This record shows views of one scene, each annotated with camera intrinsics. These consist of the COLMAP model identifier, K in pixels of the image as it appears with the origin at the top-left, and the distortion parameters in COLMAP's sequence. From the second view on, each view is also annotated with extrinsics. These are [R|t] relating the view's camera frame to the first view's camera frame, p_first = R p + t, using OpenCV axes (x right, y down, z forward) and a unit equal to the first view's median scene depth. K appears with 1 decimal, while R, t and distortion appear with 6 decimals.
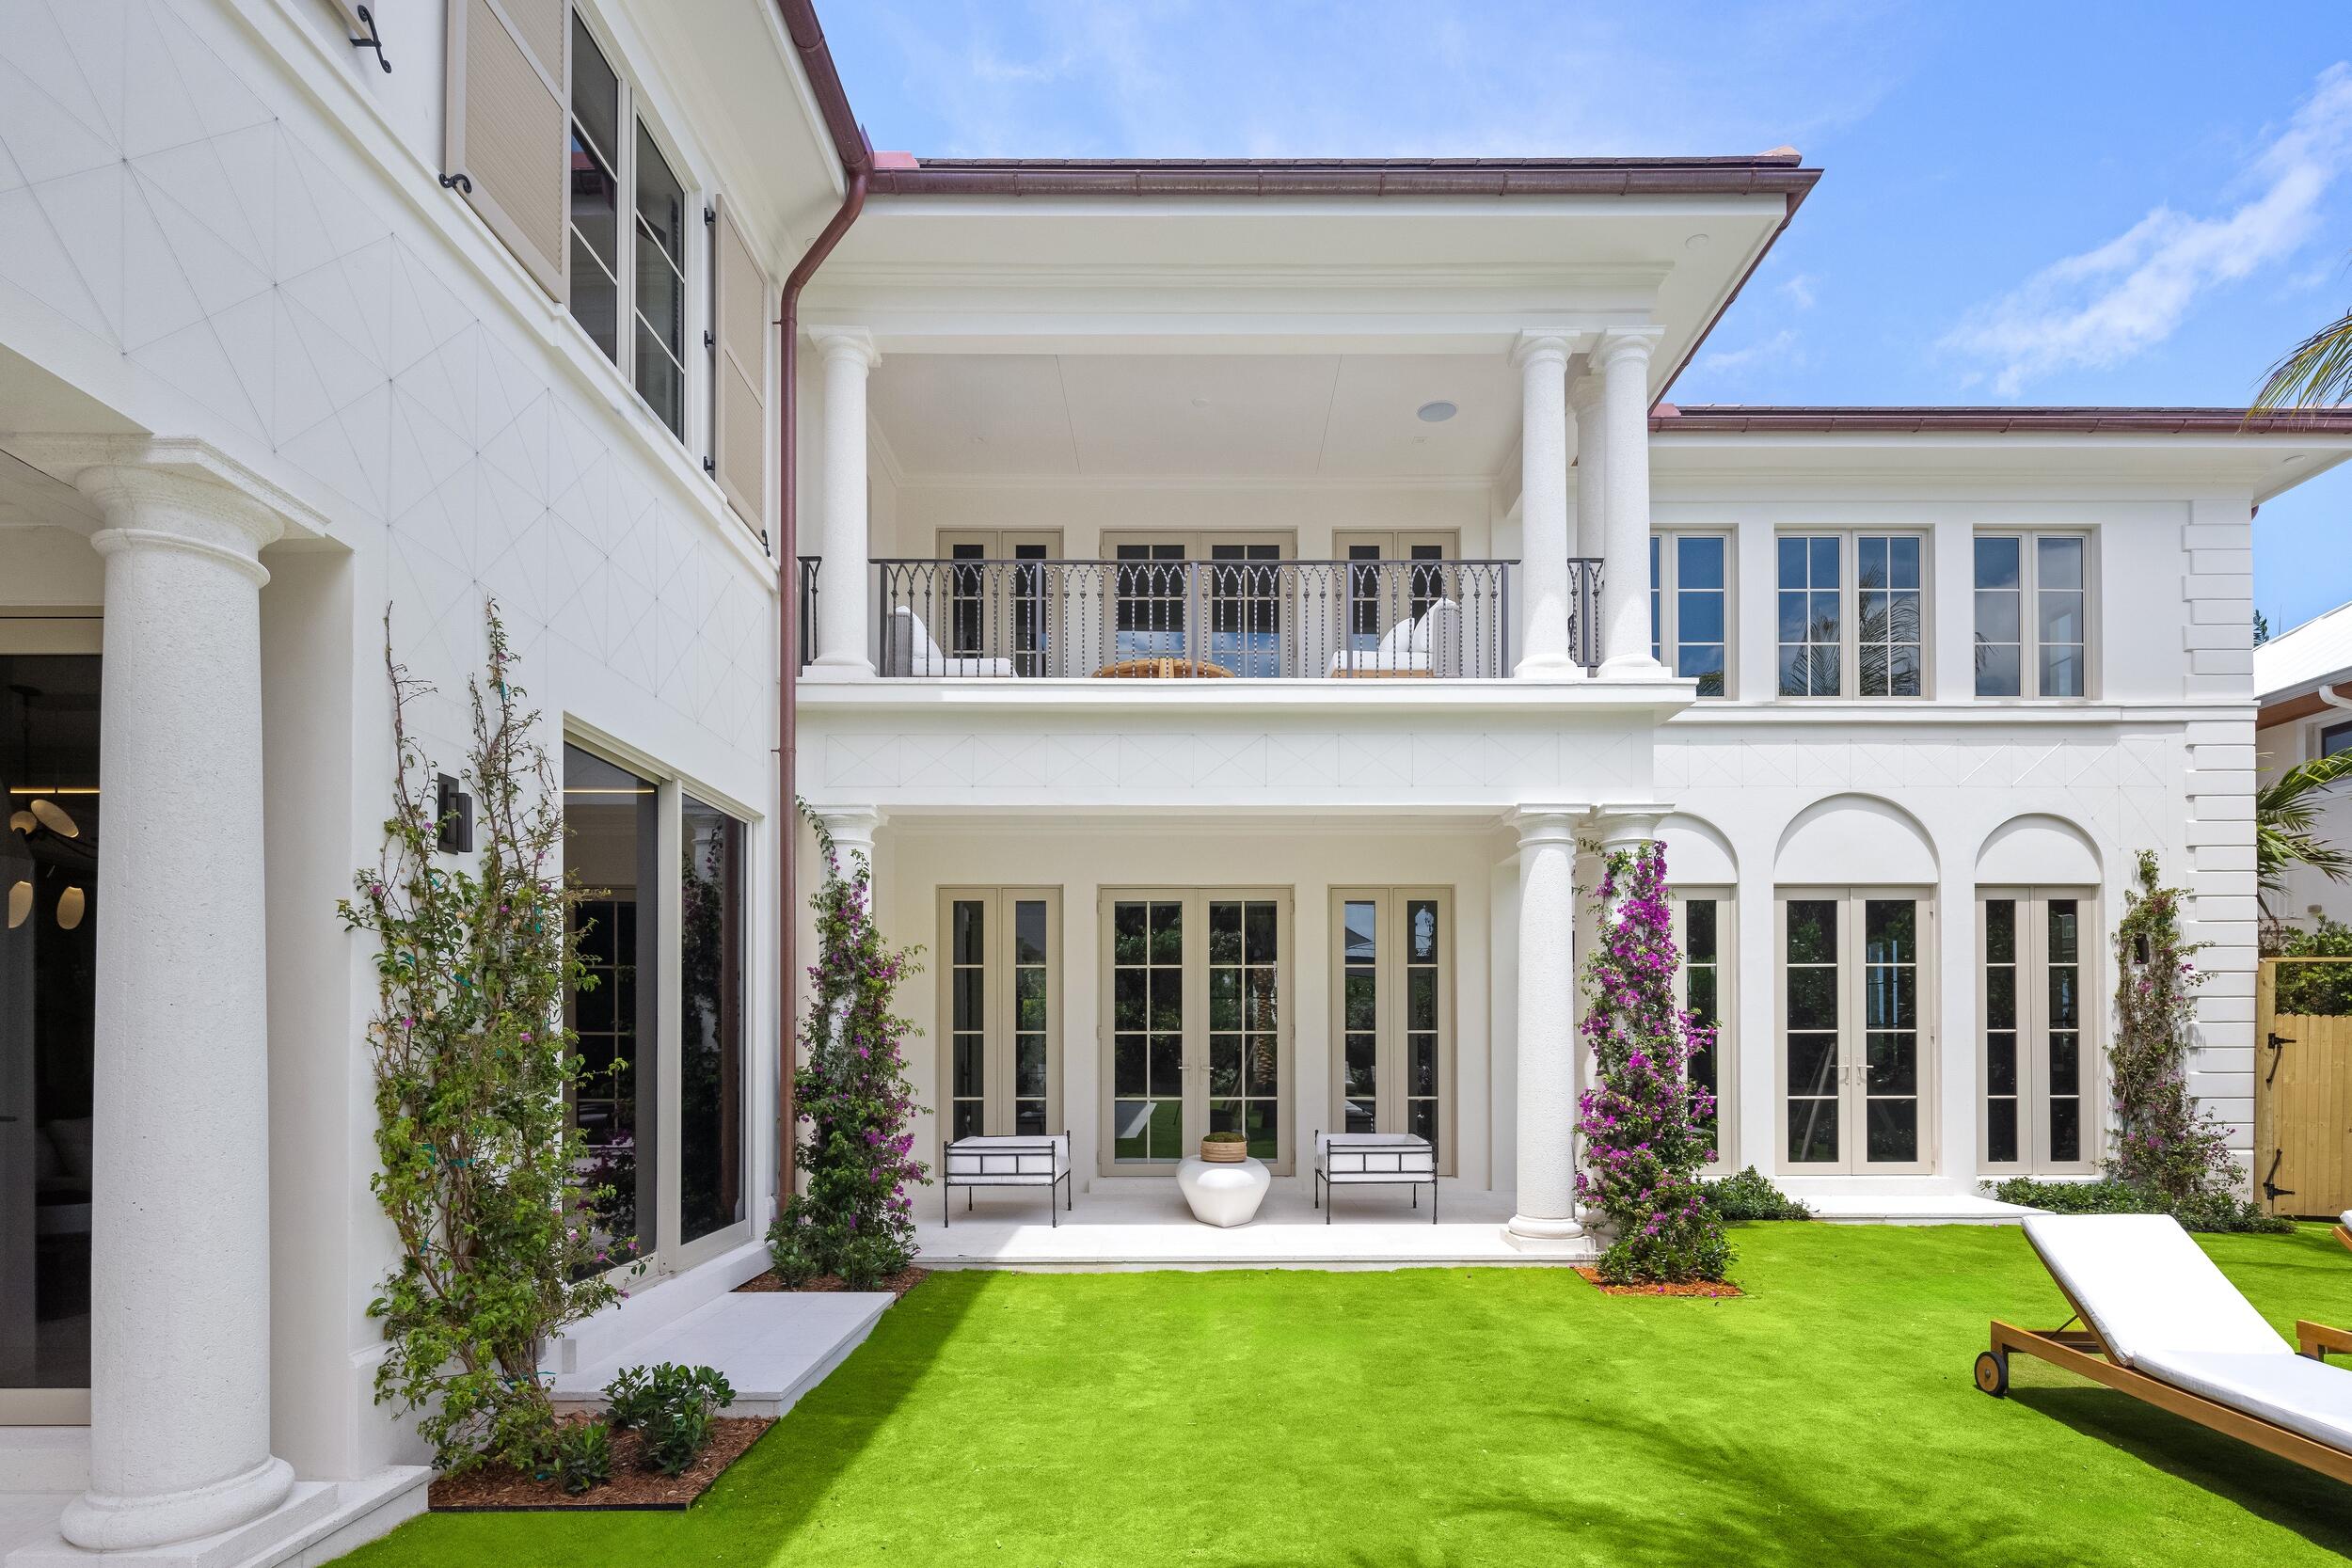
lens RADIAL K [[1159.5, 0, 1173.7], [0, 1159.5, 1030.2], [0, 0, 1]] dist [-0.004064, -0.000834]
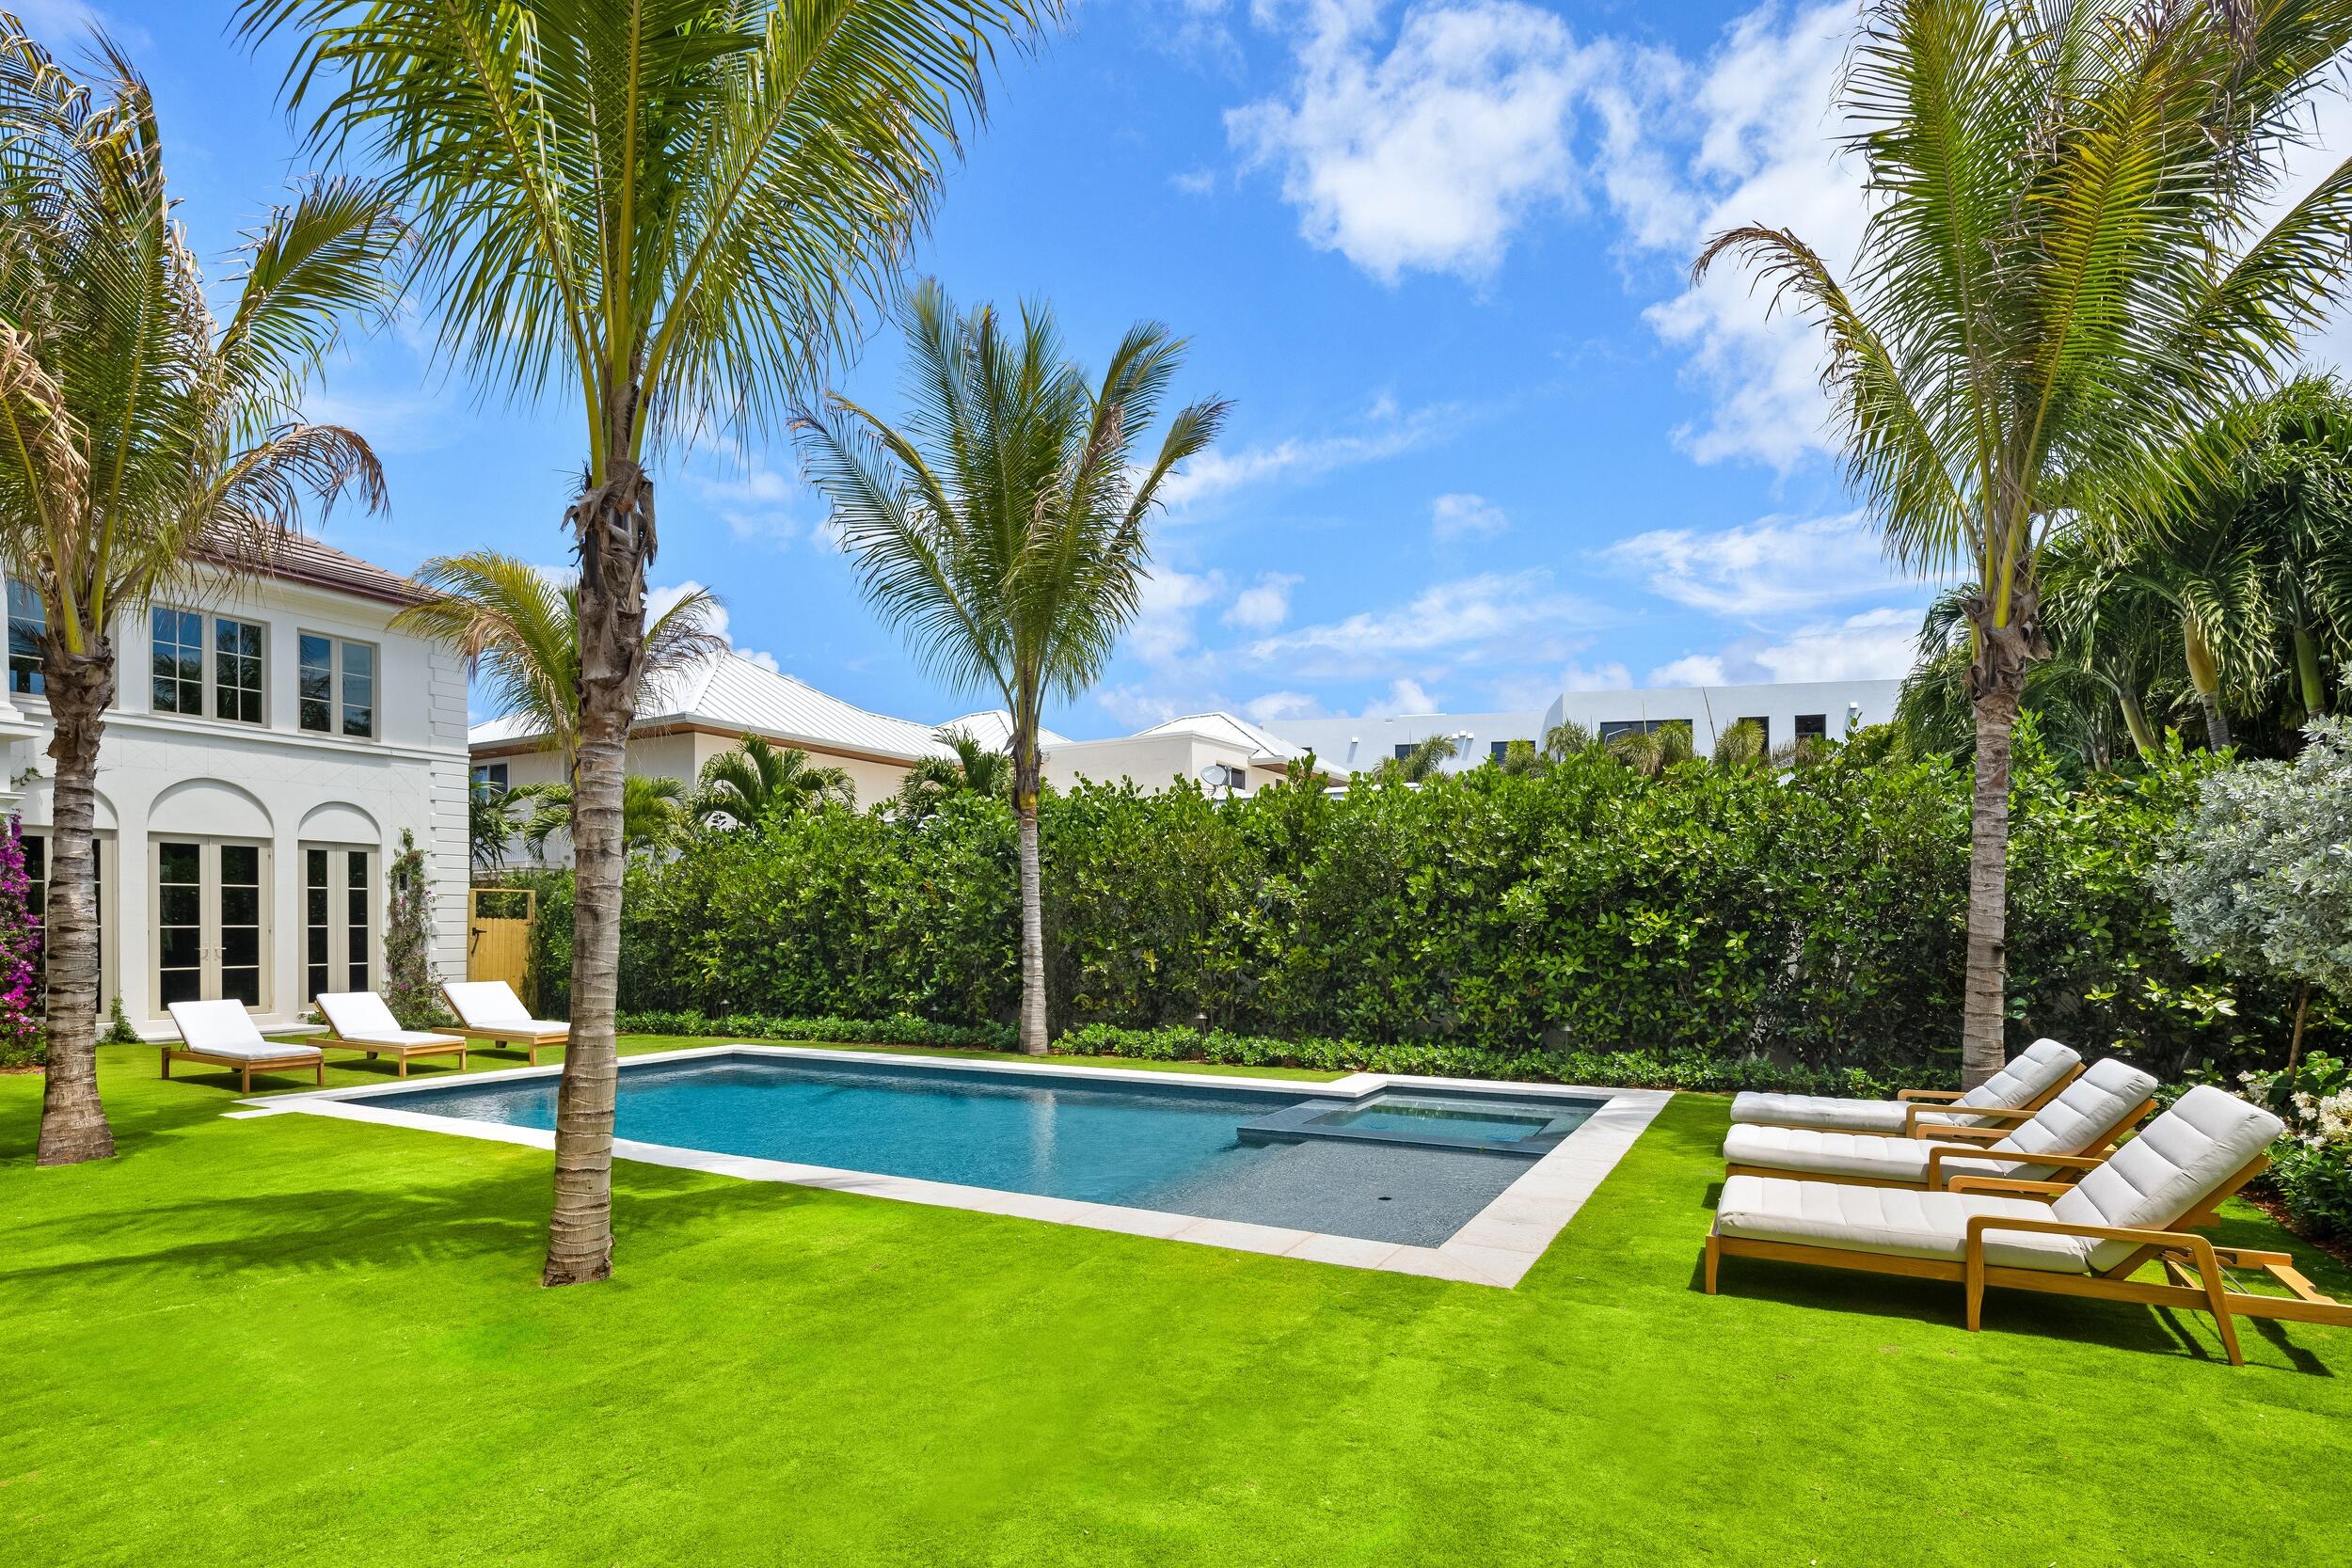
lens RADIAL K [[1144.2, 0, 1161.3], [0, 1144.2, 929.9], [0, 0, 1]] dist [-0.000894, 0.000097]
pose [[0.490132, -0.001755, 0.871647, -0.150075], [-0.004491, 0.999980, 0.004538, -0.008104], [-0.871637, -0.006139, 0.490114, -0.933536]]
